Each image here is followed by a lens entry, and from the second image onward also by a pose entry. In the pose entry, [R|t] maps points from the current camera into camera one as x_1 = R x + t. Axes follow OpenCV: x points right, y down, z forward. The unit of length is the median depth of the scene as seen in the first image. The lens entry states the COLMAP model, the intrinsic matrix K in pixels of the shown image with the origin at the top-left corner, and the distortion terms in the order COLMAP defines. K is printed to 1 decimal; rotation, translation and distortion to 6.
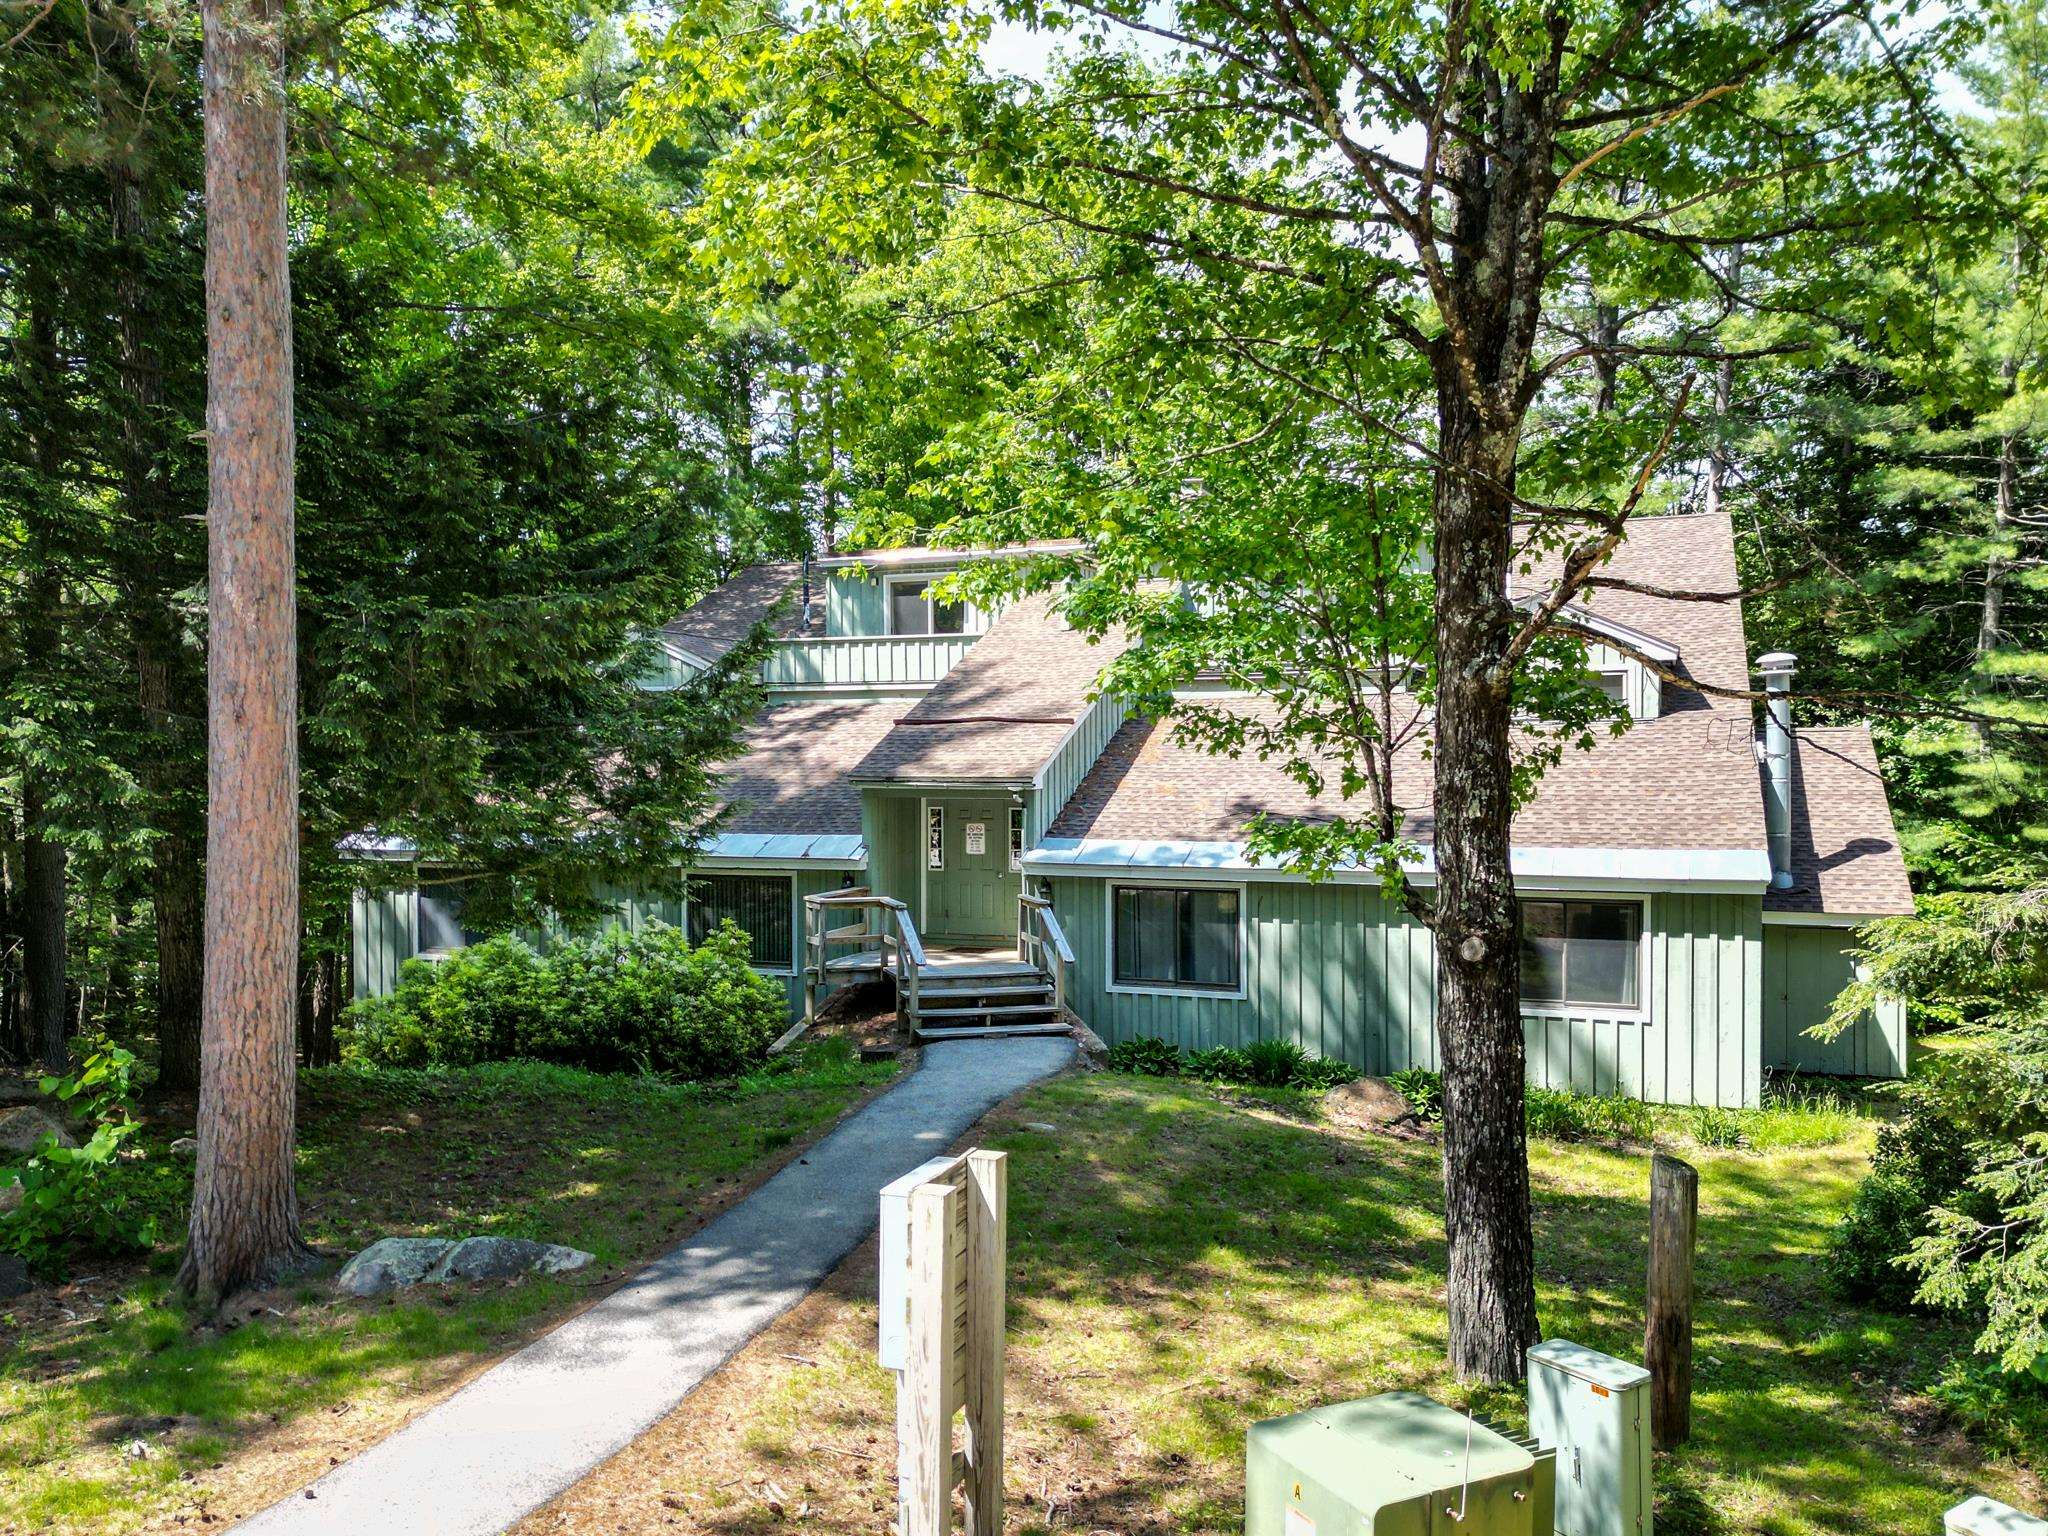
lens RADIAL K [[1545.0, 0, 1024.0], [0, 1545.0, 768.0], [0, 0, 1]] dist [0.004232, 0.000237]
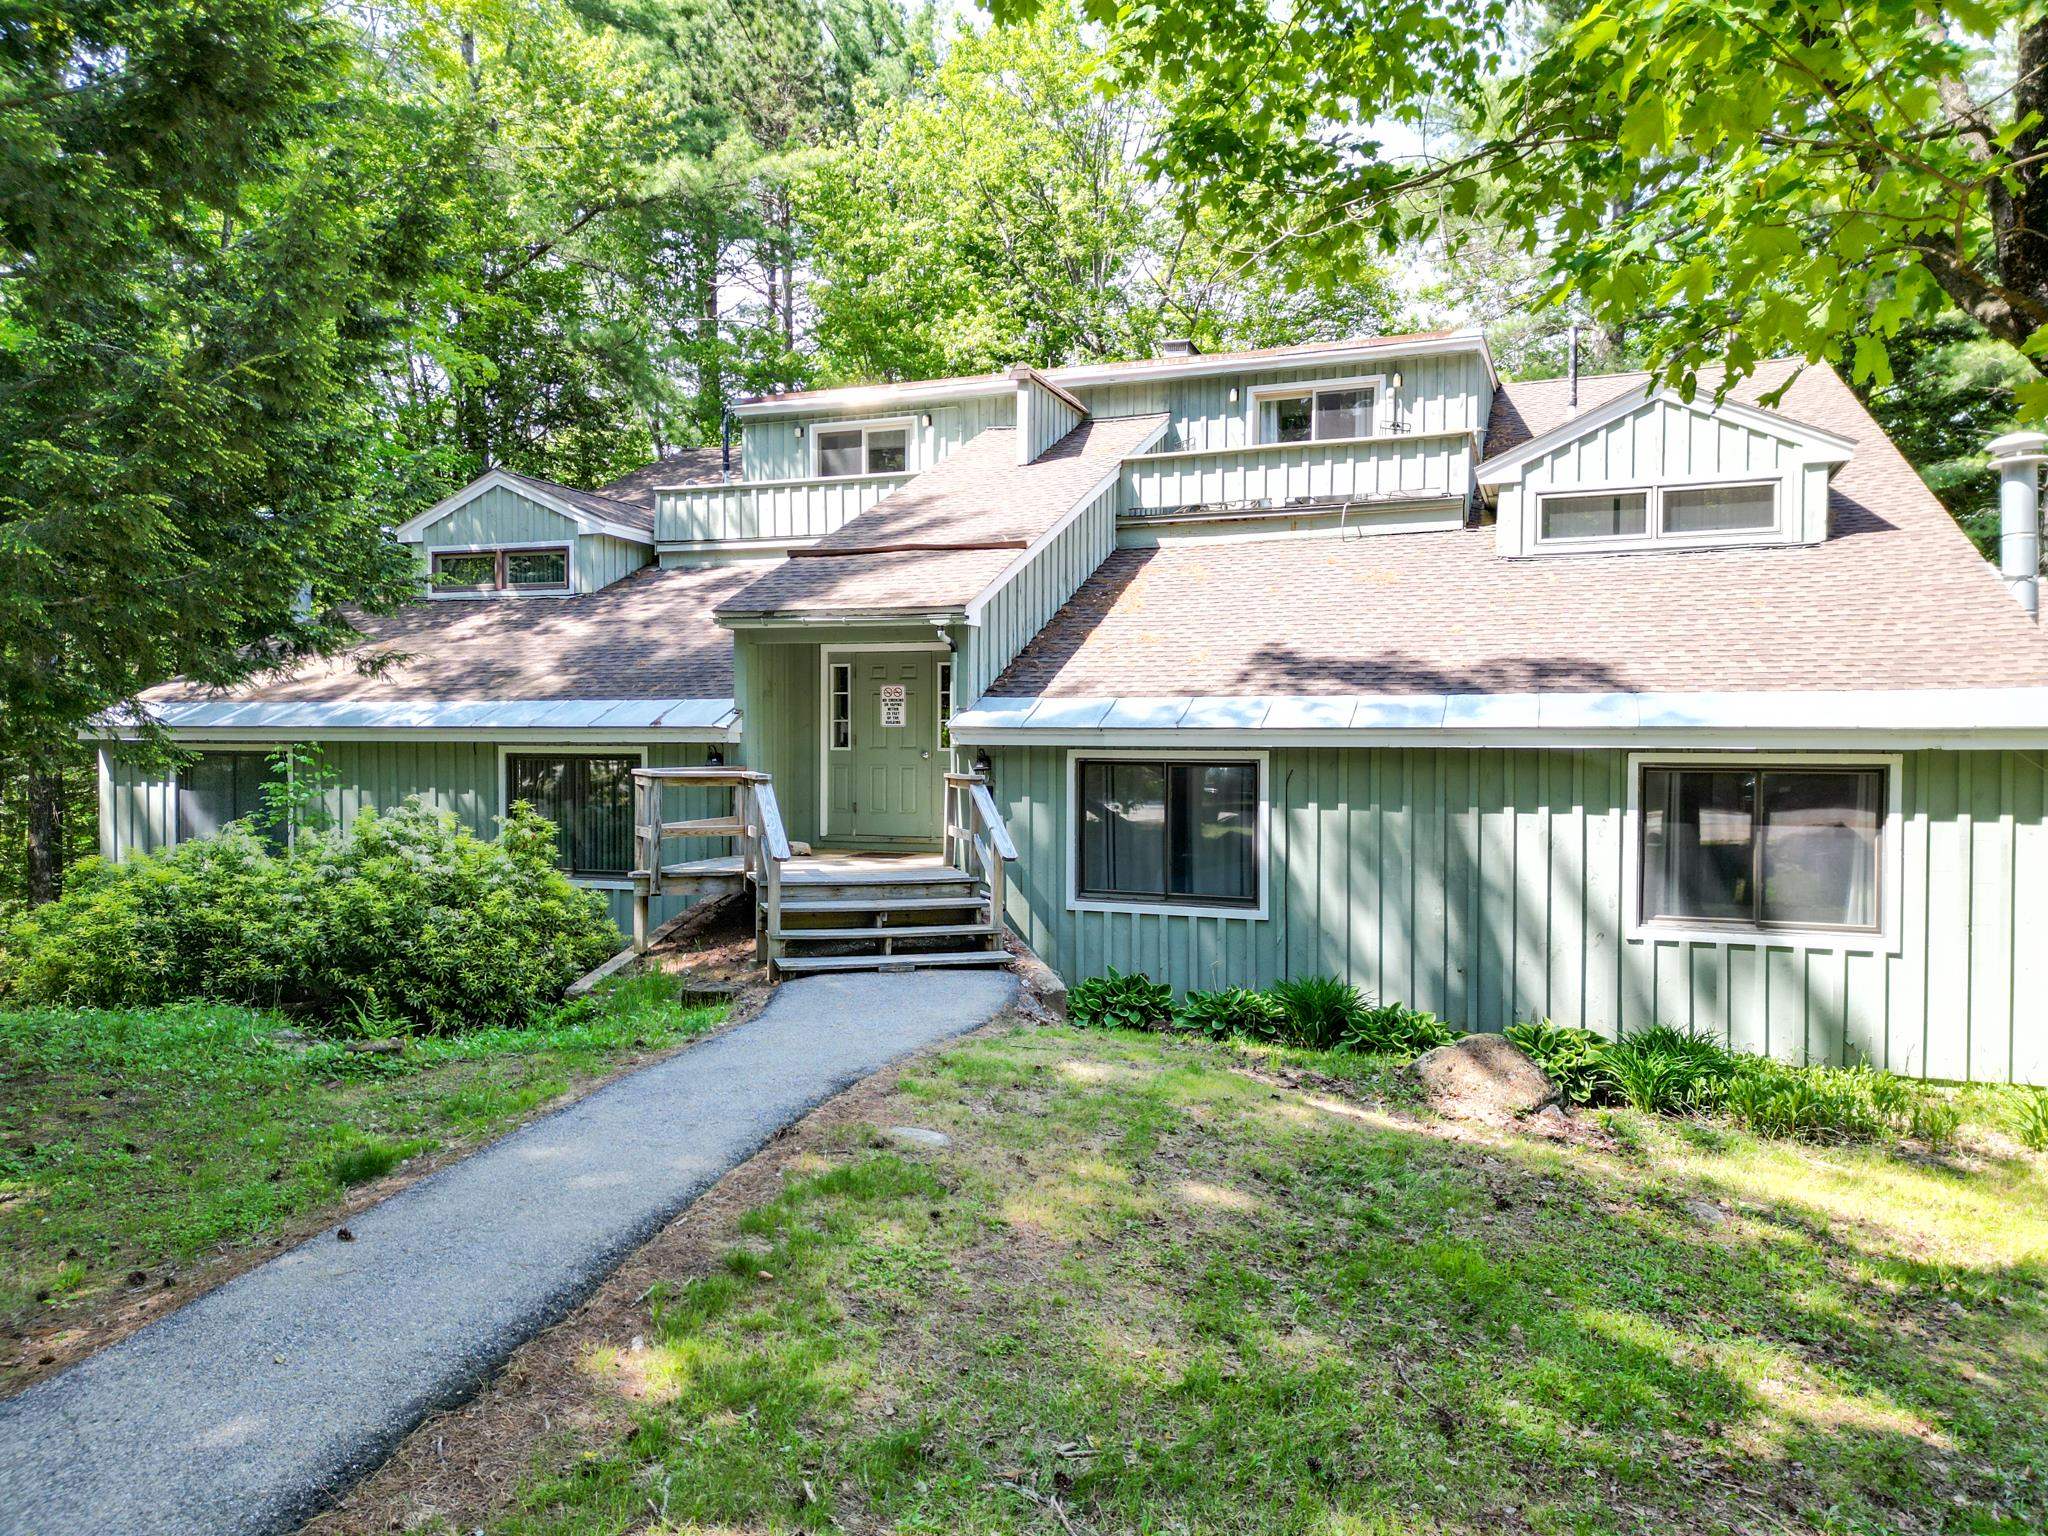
lens RADIAL K [[1356.7, 0, 1024.0], [0, 1356.7, 768.0], [0, 0, 1]] dist [0.005188, -0.004466]
pose [[0.999932, 0.006770, 0.009512, 0.028829], [-0.006894, 0.999892, 0.013015, 0.076110], [-0.009423, -0.013080, 0.999870, 0.400988]]
